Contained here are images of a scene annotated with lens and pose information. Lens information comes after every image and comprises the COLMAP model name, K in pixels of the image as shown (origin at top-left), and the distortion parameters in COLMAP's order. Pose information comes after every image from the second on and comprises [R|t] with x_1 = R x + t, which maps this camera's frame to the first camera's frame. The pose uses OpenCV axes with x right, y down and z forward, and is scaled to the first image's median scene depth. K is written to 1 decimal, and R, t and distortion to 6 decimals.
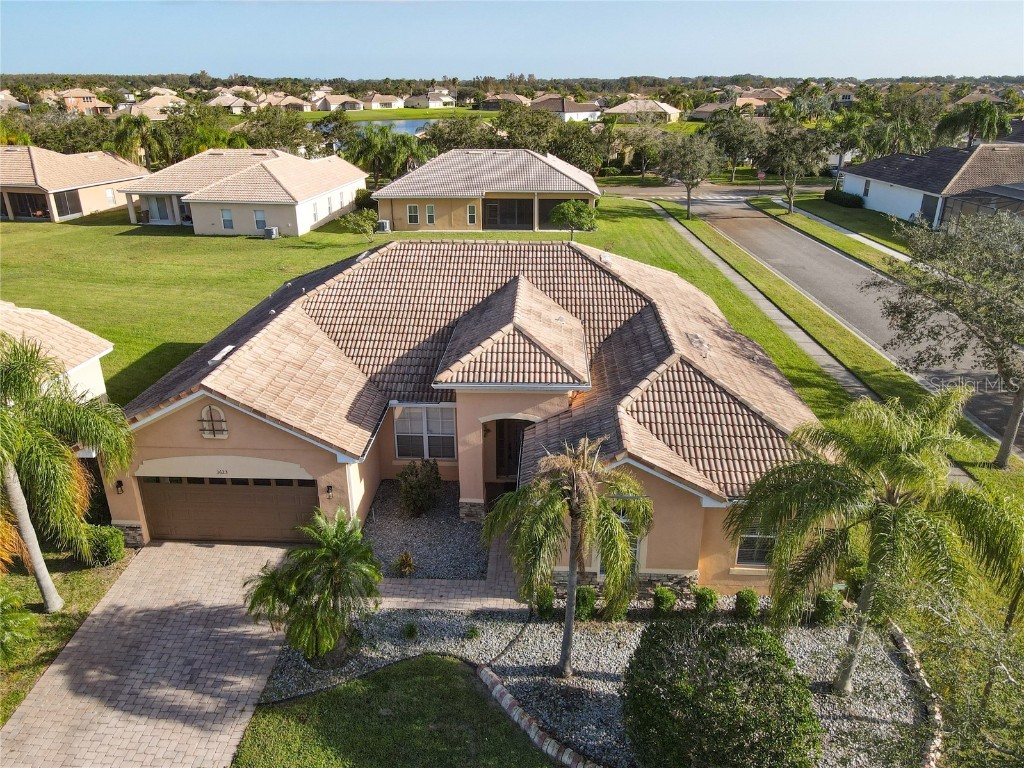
lens RADIAL K [[751.8, 0, 508.3], [0, 751.8, 387.2], [0, 0, 1]] dist [0.003529, 0.018786]
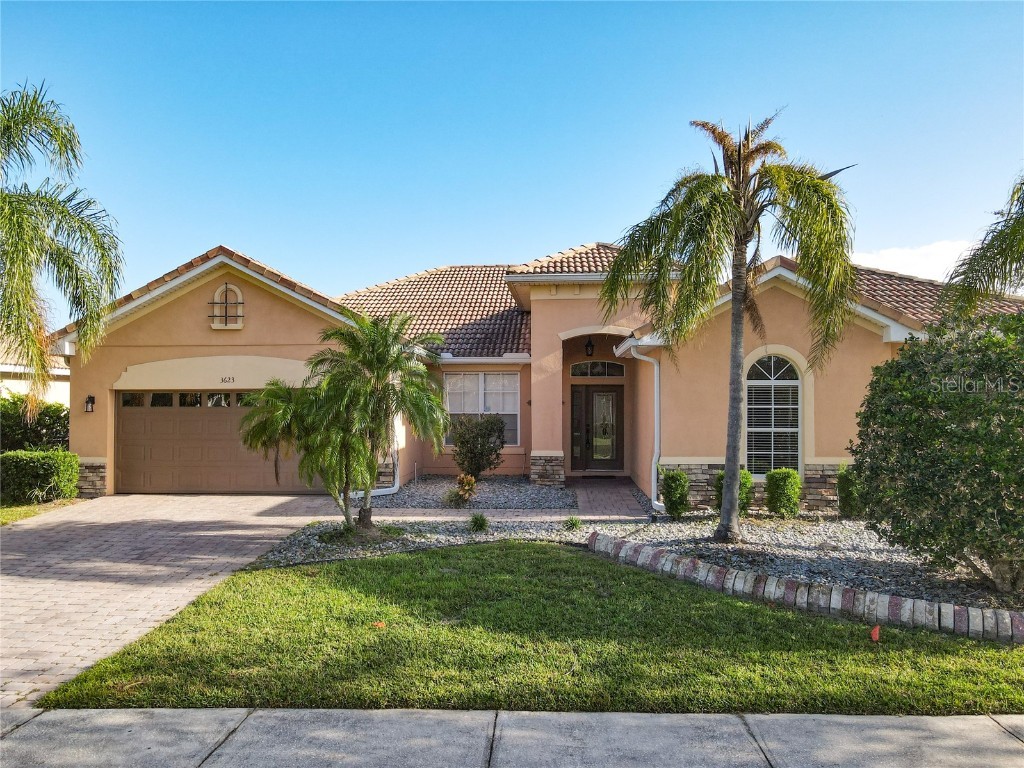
lens RADIAL K [[751.8, 0, 508.3], [0, 751.8, 387.2], [0, 0, 1]] dist [0.003529, 0.018786]
pose [[0.999877, 0.003890, -0.015183, -0.080373], [-0.009521, 0.920226, -0.391272, 0.404295], [0.012450, 0.391368, 0.920150, 0.293201]]
